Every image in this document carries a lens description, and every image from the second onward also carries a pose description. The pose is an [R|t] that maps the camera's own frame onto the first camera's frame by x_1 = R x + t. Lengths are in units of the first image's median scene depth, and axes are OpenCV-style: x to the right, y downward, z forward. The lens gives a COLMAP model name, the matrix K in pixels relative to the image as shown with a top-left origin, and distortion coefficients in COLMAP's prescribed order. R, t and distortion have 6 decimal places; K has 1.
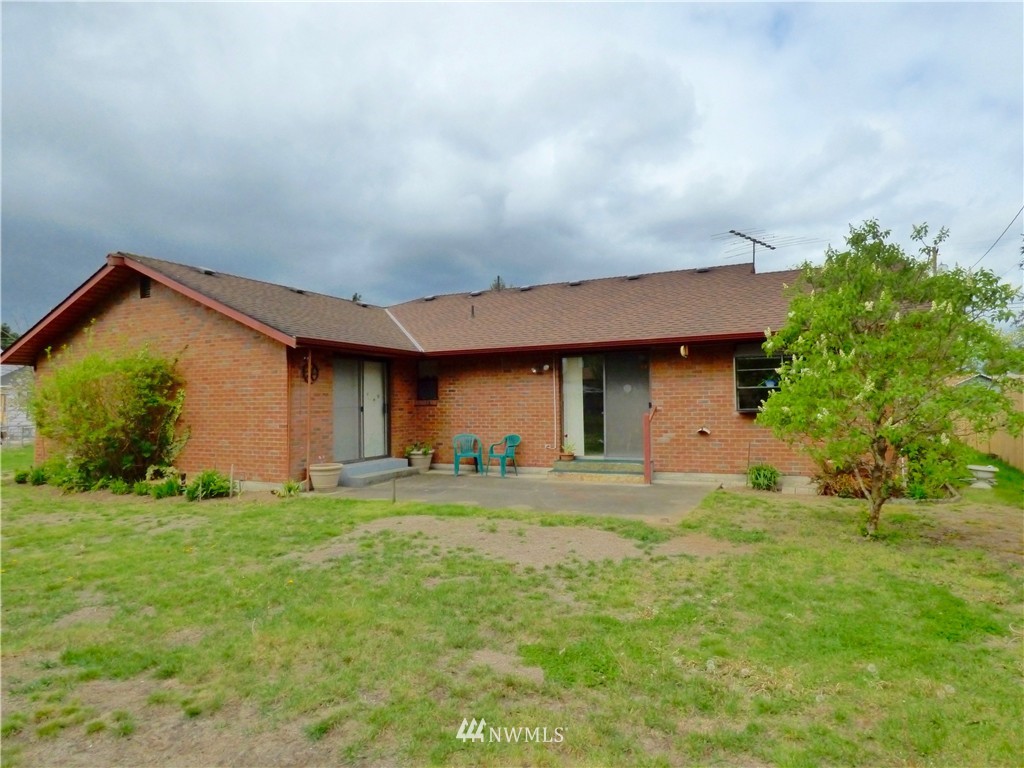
lens RADIAL K [[613.4, 0, 512.0], [0, 613.4, 384.0], [0, 0, 1]] dist [-0.009839, 0.002453]
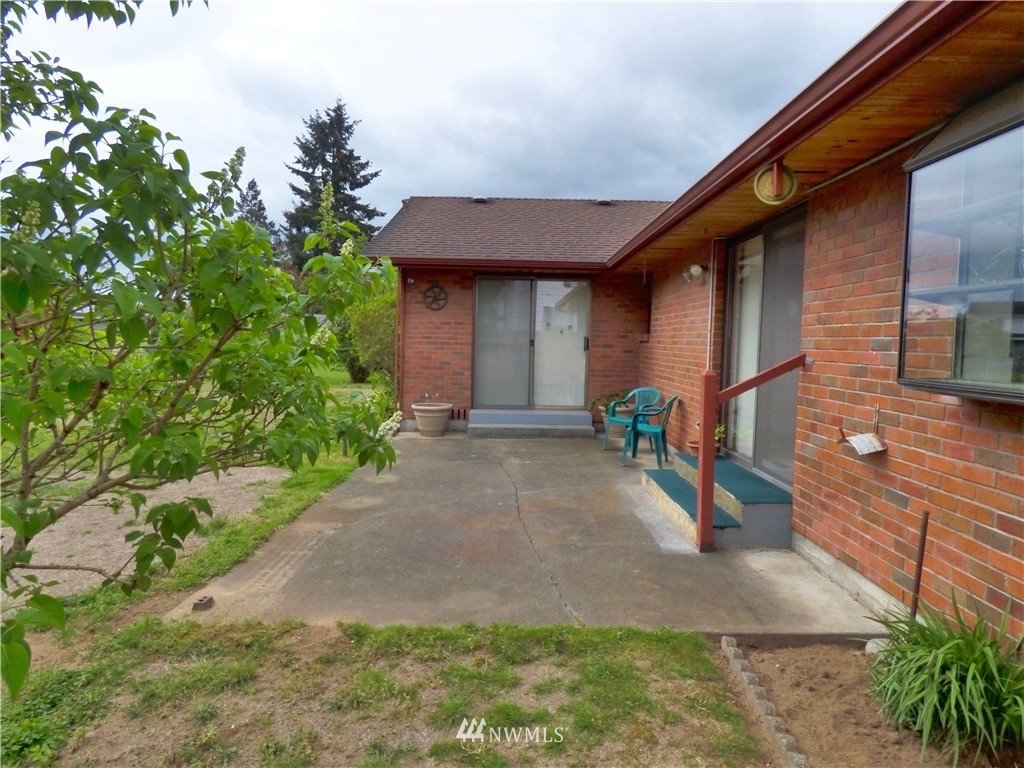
lens RADIAL K [[613.4, 0, 512.0], [0, 613.4, 384.0], [0, 0, 1]] dist [-0.009839, 0.002453]
pose [[0.429457, 0.090244, -0.898567, 0.473885], [0.003622, 0.994815, 0.101641, 0.014505], [0.903080, -0.046905, 0.426903, 0.679252]]
